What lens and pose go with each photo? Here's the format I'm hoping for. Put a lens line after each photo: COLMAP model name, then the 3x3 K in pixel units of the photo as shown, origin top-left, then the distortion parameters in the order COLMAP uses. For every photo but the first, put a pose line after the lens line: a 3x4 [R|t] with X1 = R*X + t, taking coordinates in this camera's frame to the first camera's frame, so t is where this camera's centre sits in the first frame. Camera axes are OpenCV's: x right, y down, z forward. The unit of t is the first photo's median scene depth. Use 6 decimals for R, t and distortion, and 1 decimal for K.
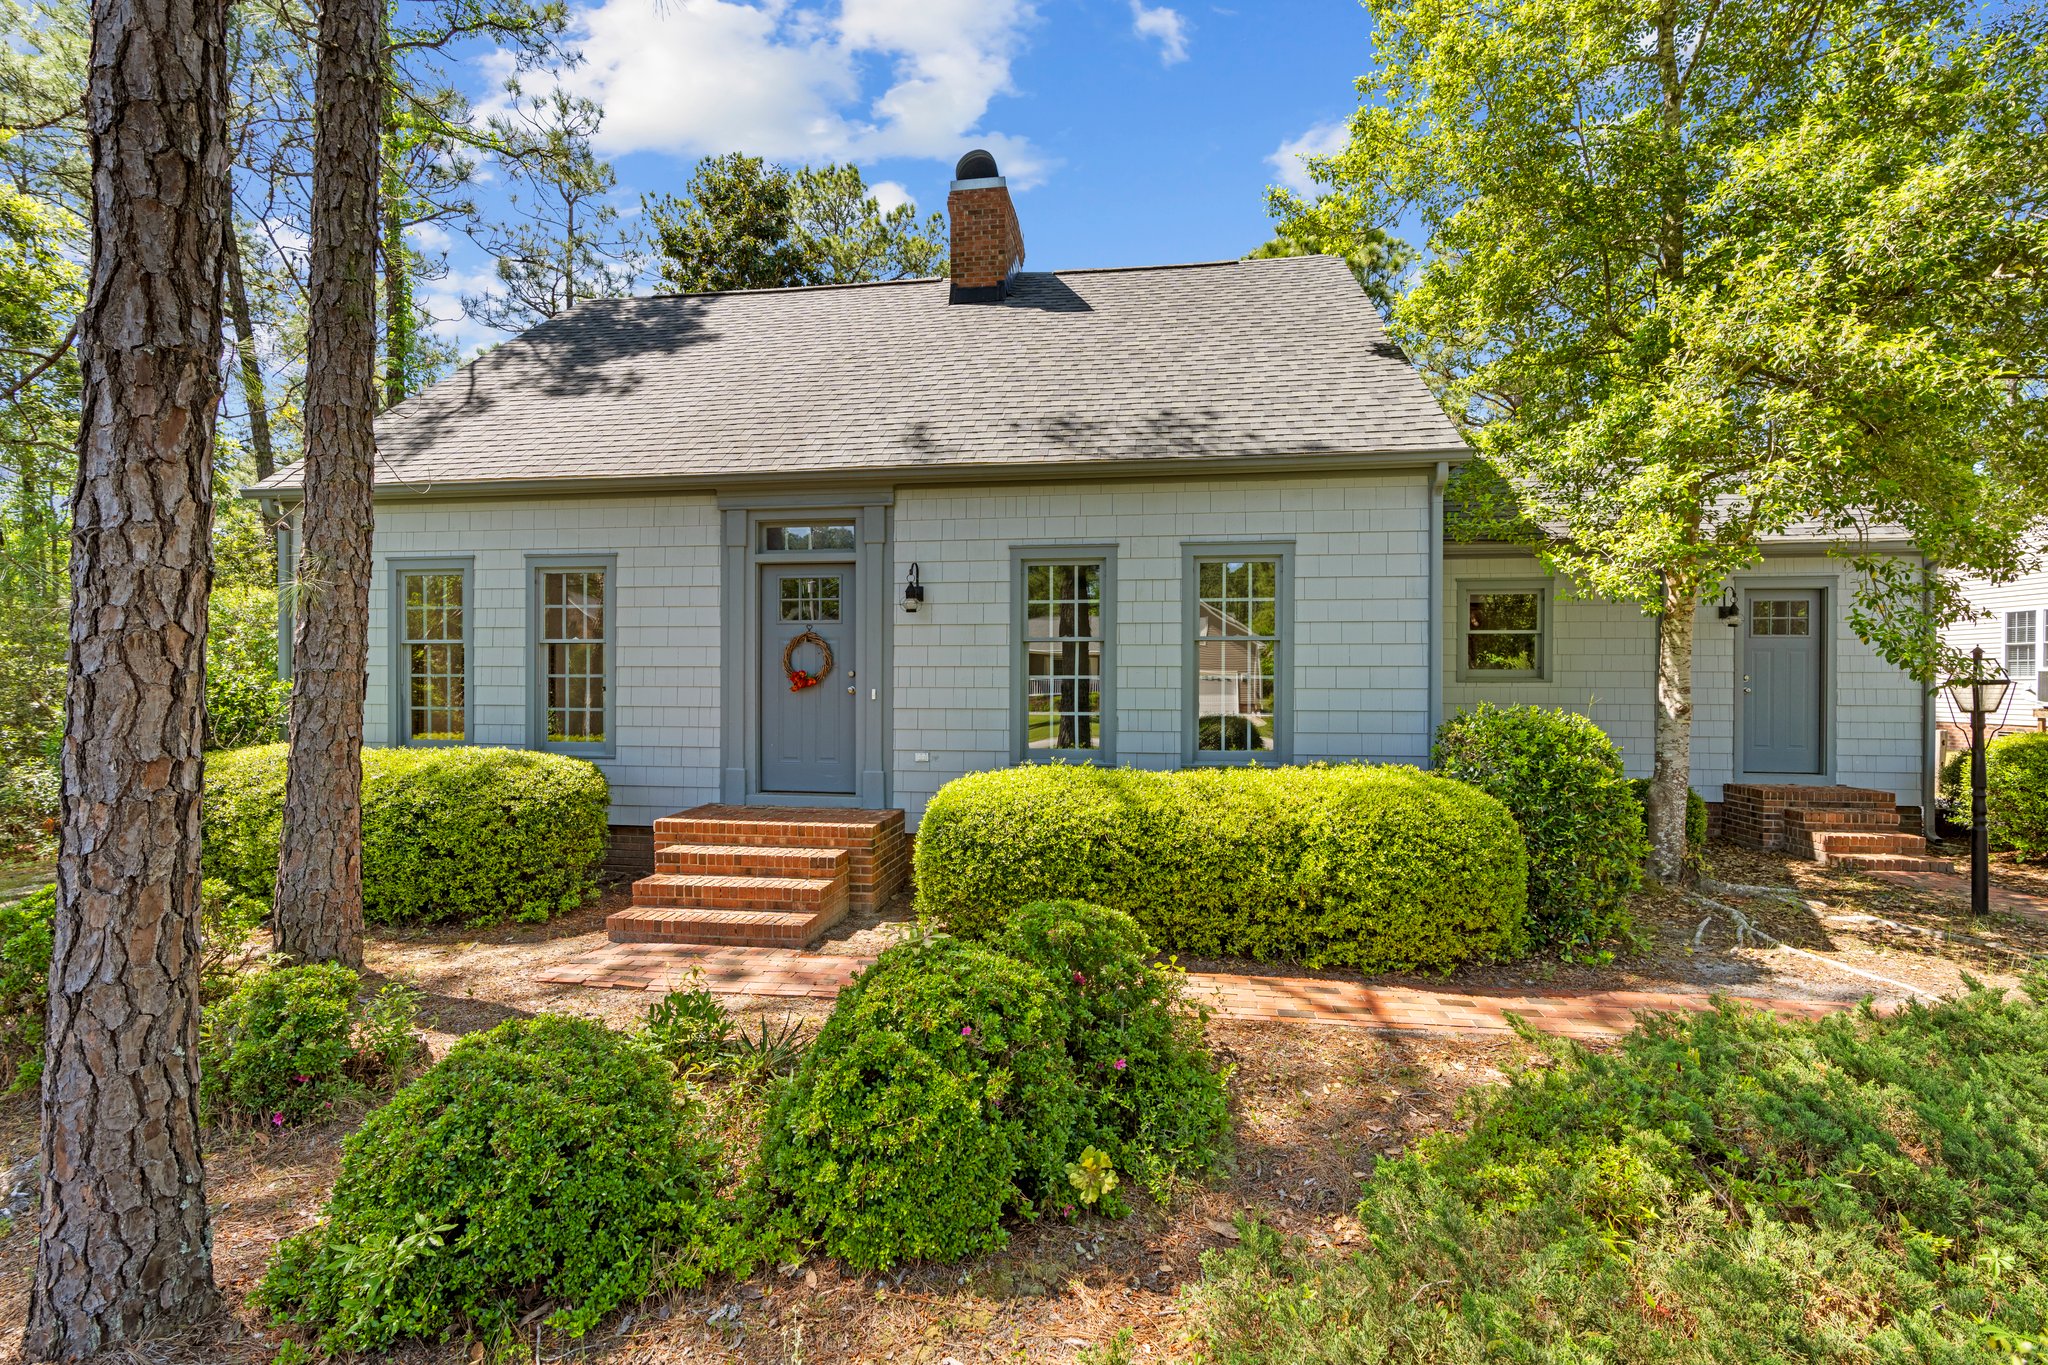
lens RADIAL K [[936.7, 0, 1019.7], [0, 936.7, 677.4], [0, 0, 1]] dist [-0.002577, 0.000436]
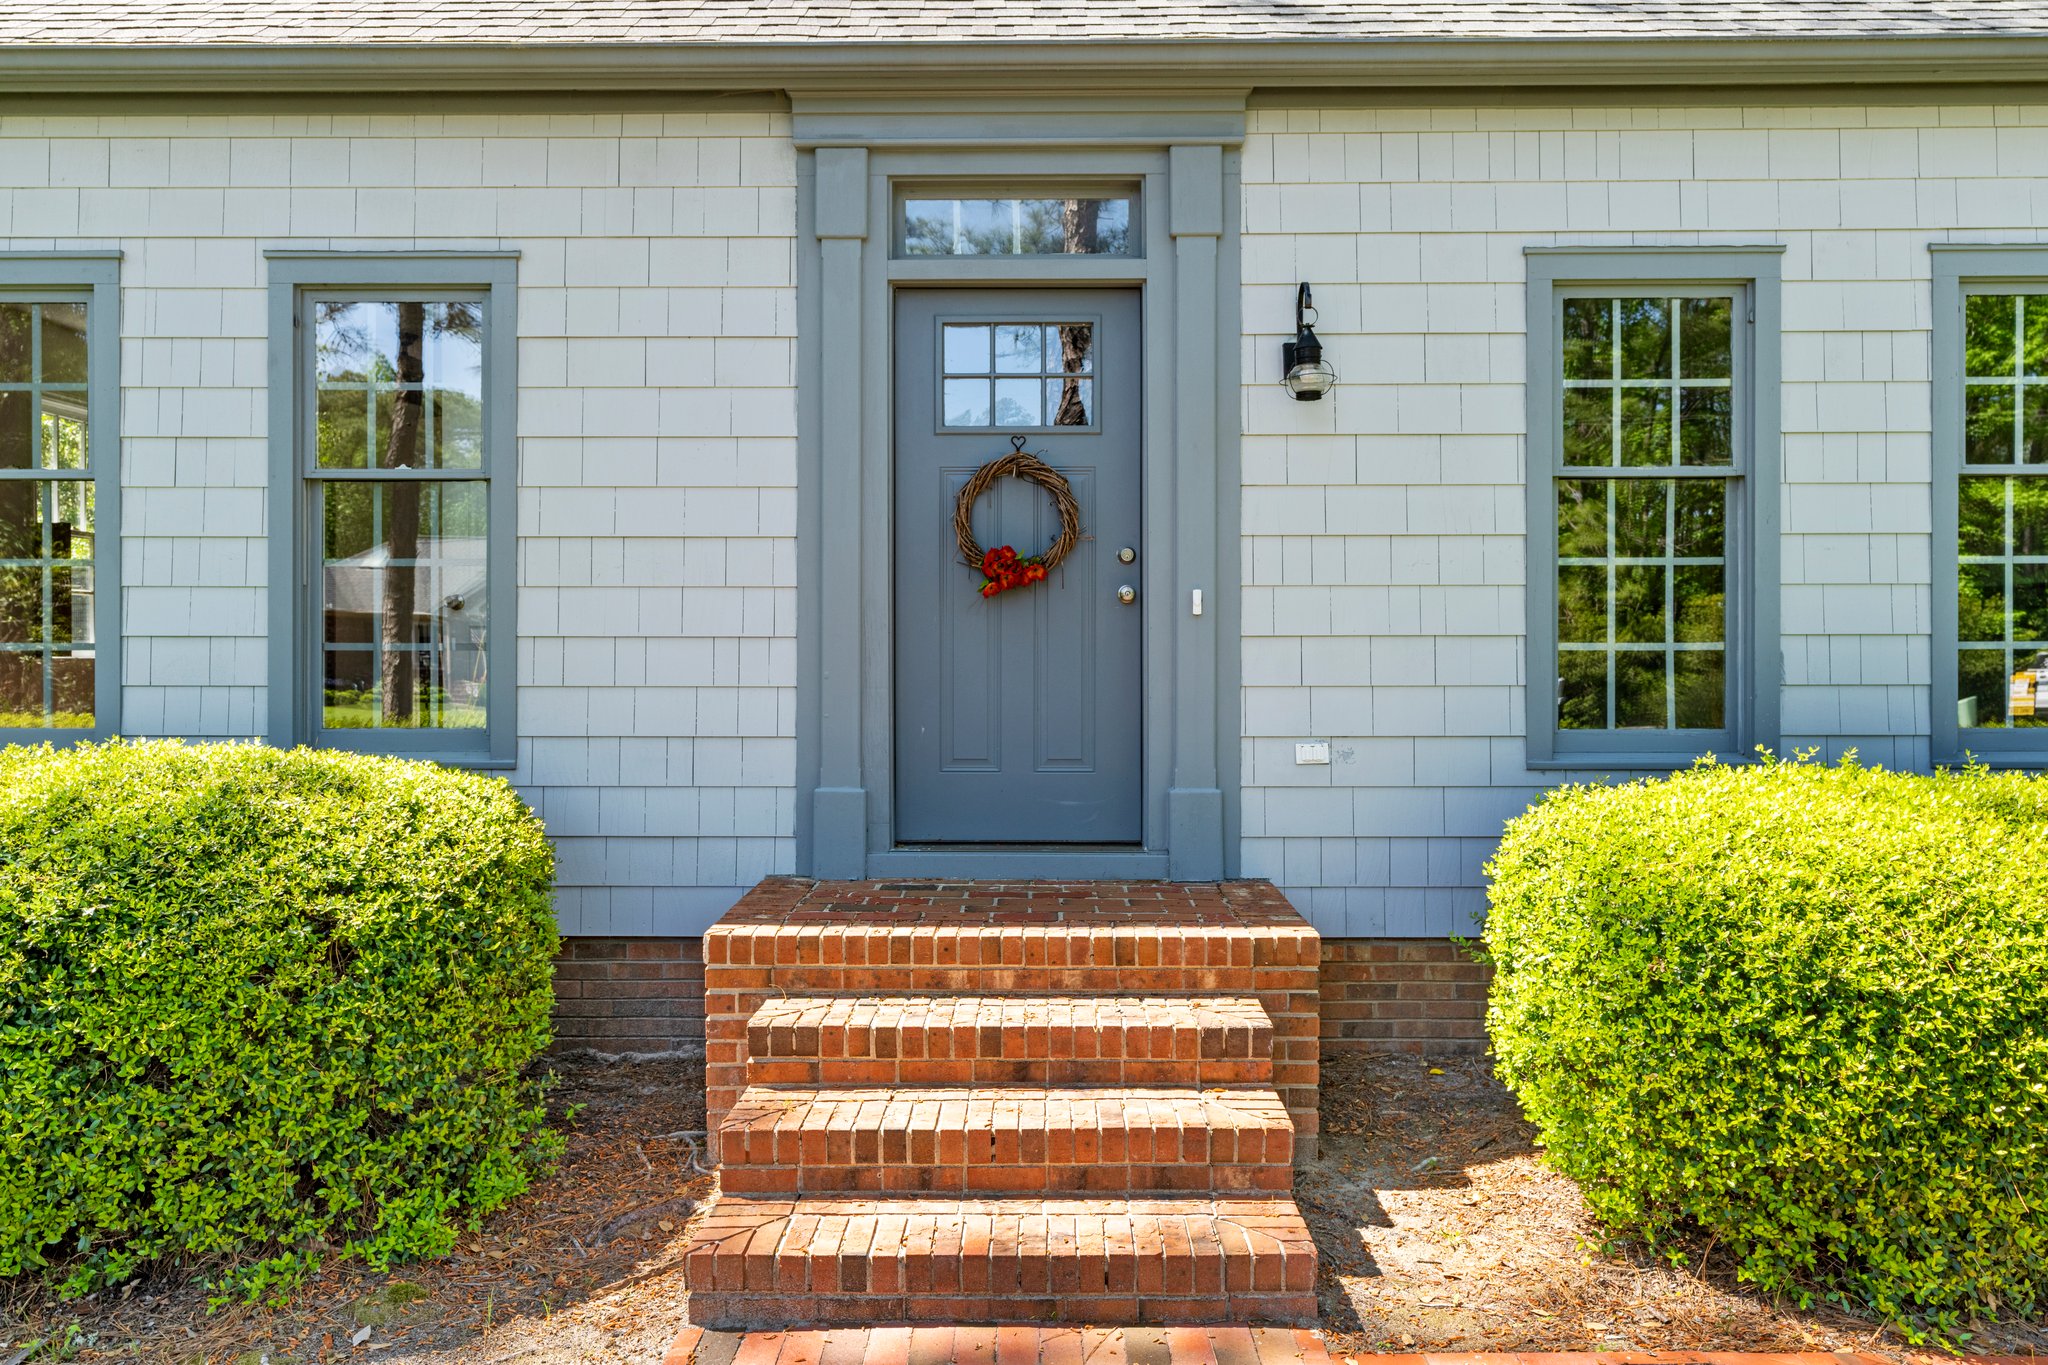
lens RADIAL K [[1408.3, 0, 1036.9], [0, 1408.3, 636.6], [0, 0, 1]] dist [0.000448, 0.003960]
pose [[0.990503, -0.002414, 0.137471, -0.319196], [0.002935, 0.999989, -0.003587, 0.036263], [-0.137461, 0.003956, 0.990499, 0.409457]]
